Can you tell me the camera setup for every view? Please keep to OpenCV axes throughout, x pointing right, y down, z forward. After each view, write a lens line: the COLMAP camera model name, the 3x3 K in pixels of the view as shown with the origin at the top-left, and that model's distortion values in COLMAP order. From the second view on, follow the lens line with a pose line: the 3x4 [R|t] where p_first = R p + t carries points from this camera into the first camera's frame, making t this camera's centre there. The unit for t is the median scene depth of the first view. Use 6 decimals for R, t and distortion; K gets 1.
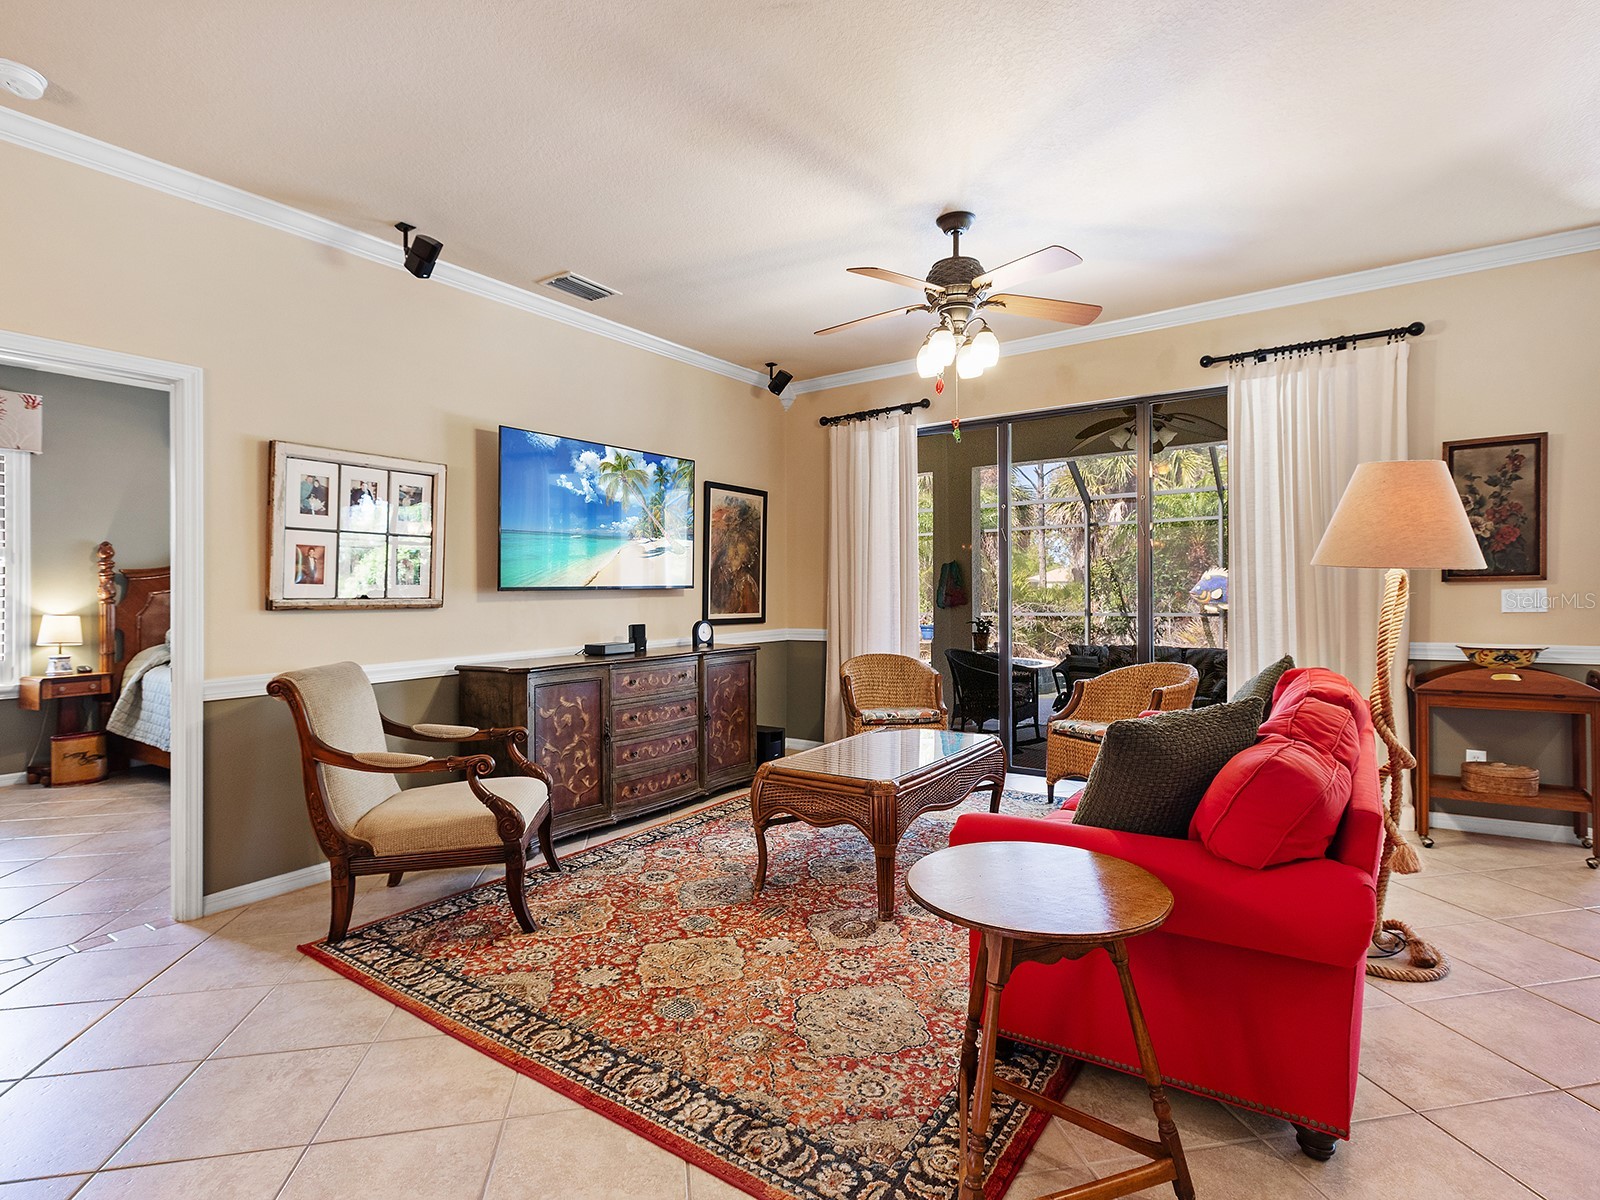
lens RADIAL K [[796.8, 0, 800.0], [0, 796.8, 600.0], [0, 0, 1]] dist [-0.003001, -0.002190]
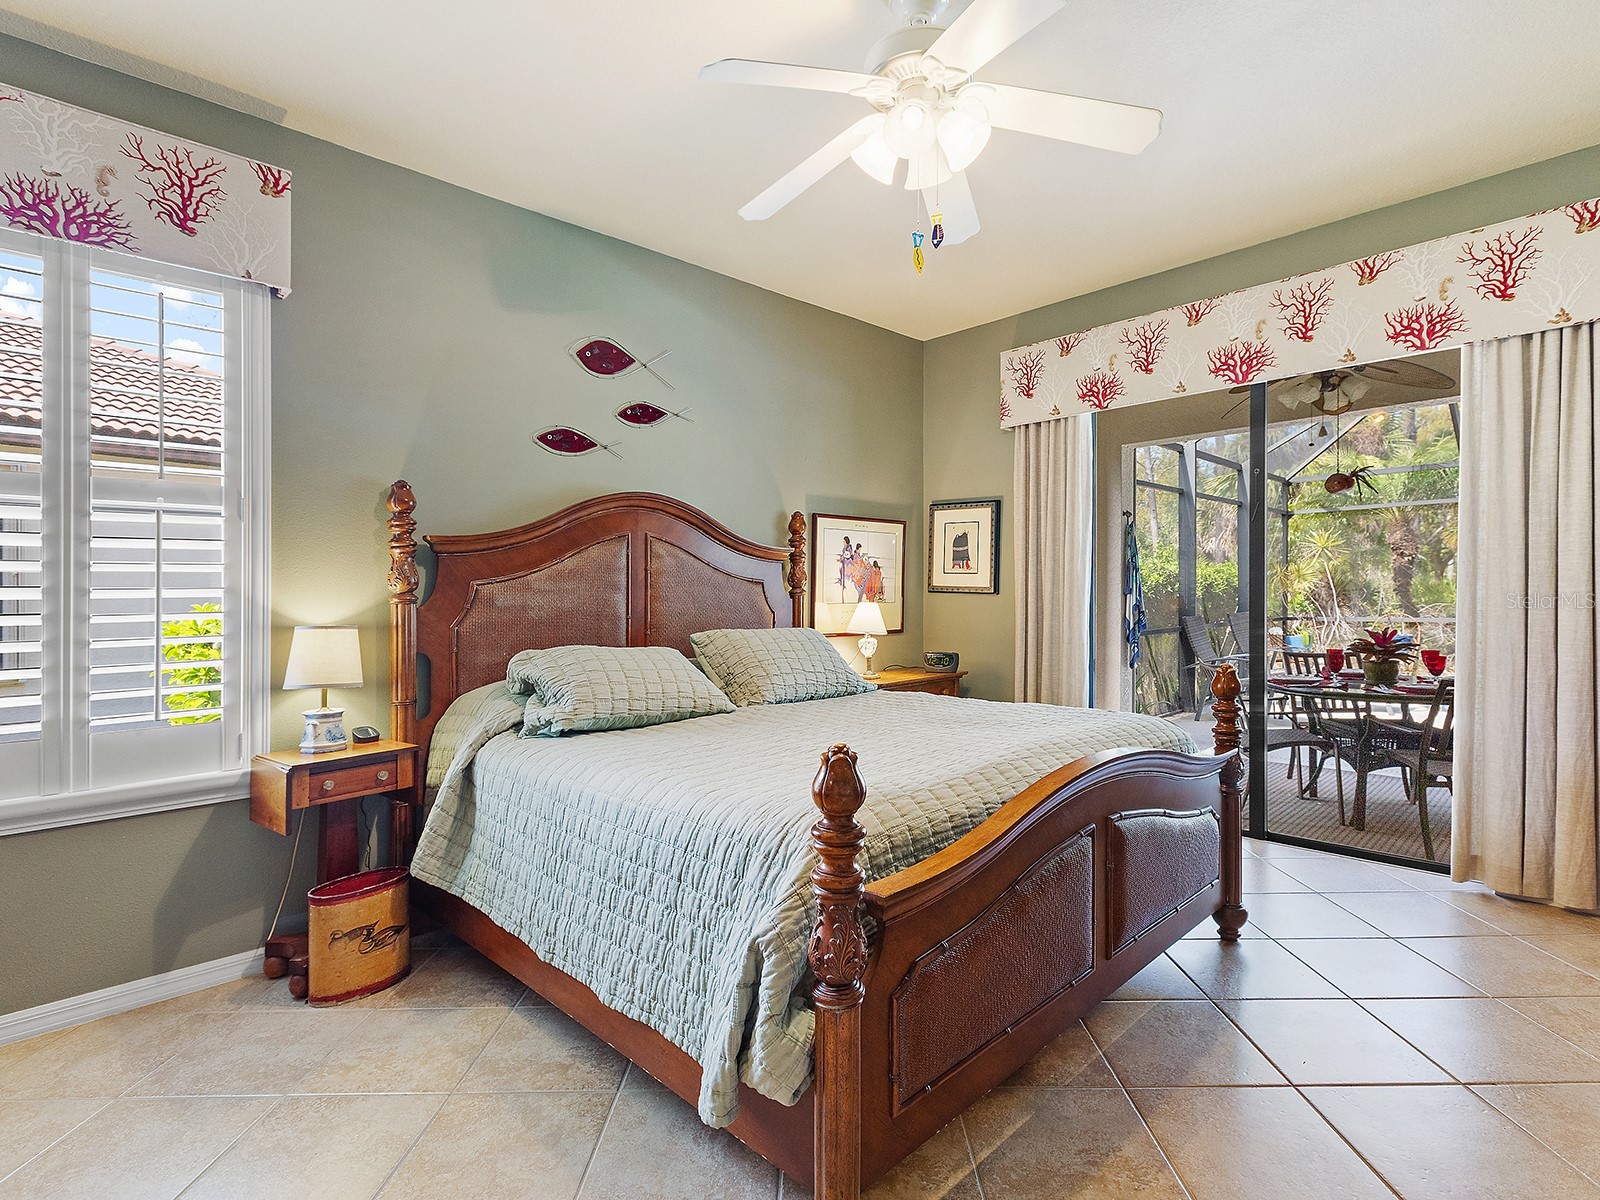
lens RADIAL K [[796.8, 0, 800.0], [0, 796.8, 600.0], [0, 0, 1]] dist [-0.003001, -0.002190]
pose [[0.979474, 0.003434, -0.201541, -0.464916], [-0.002635, 0.999988, 0.004231, -0.000223], [0.201553, -0.003613, 0.979471, 0.492610]]
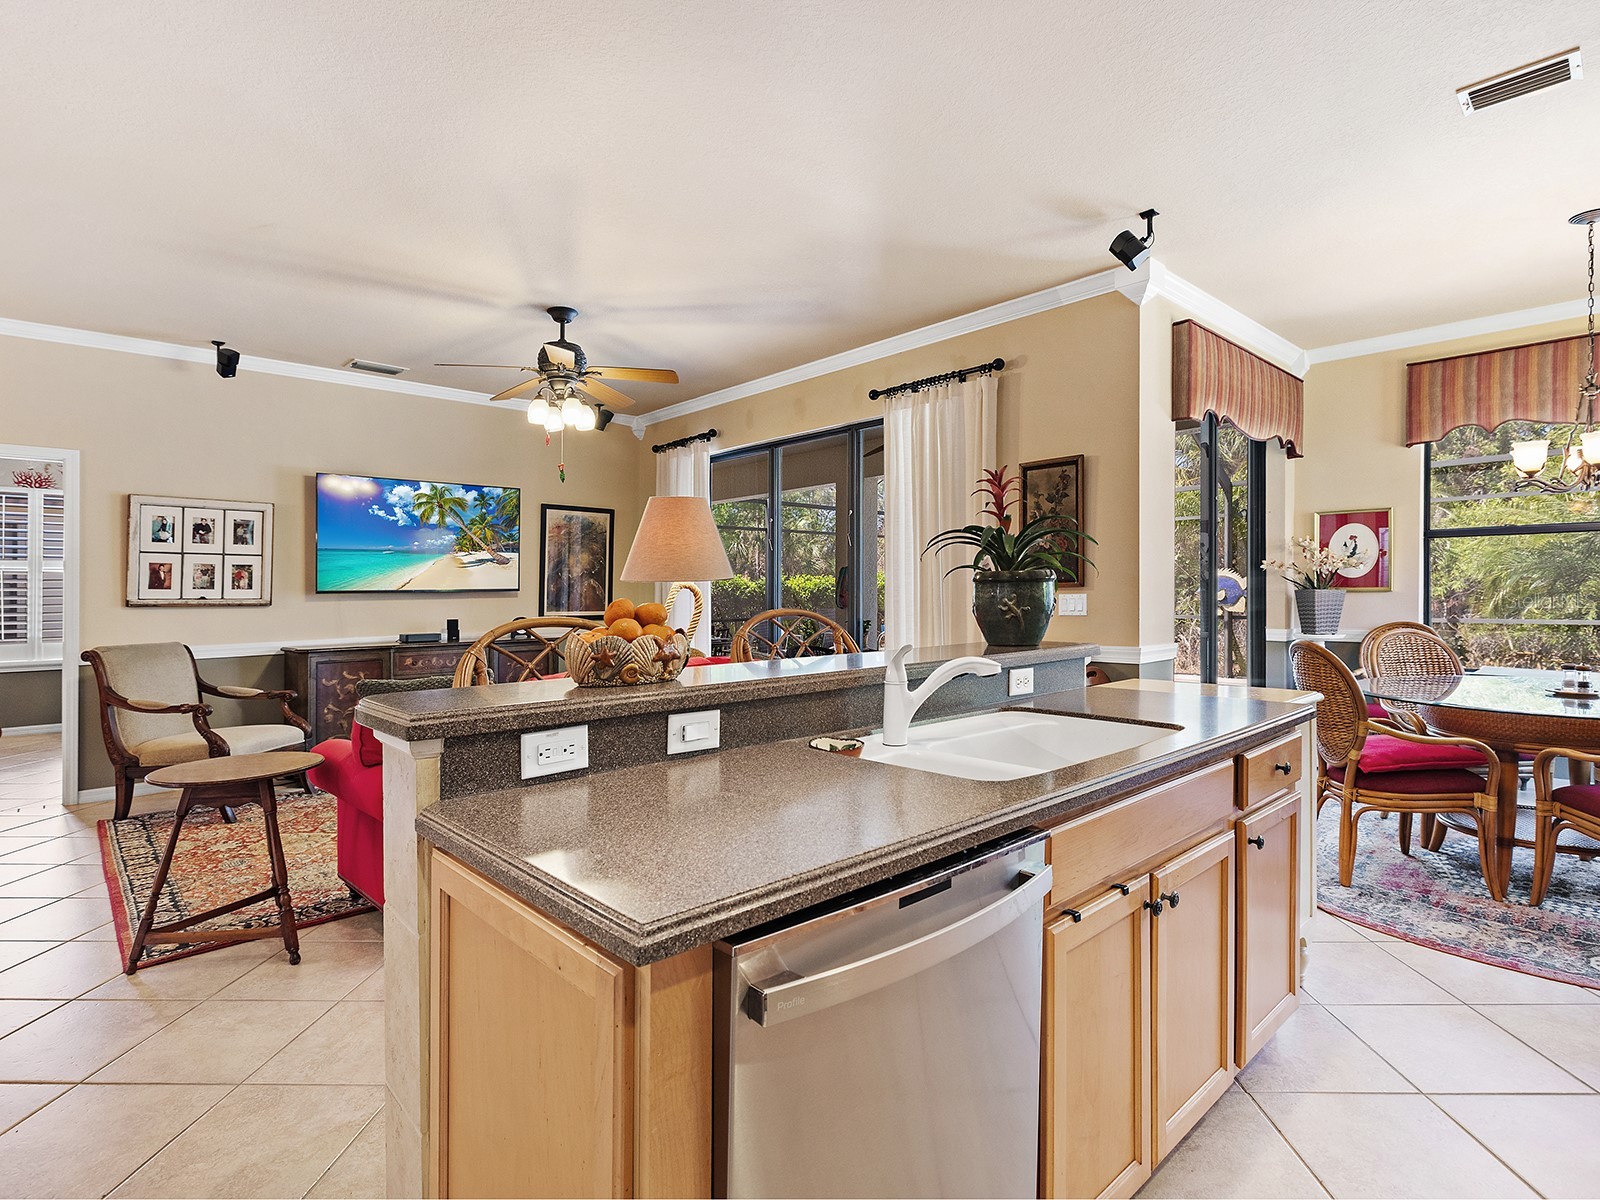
lens RADIAL K [[814.8, 0, 800.0], [0, 814.8, 600.0], [0, 0, 1]] dist [0.002759, -0.000801]
pose [[0.975169, 0.005106, -0.221403, 0.888801], [-0.004558, 0.999985, 0.002984, -0.010248], [0.221414, -0.001901, 0.975178, -0.220698]]
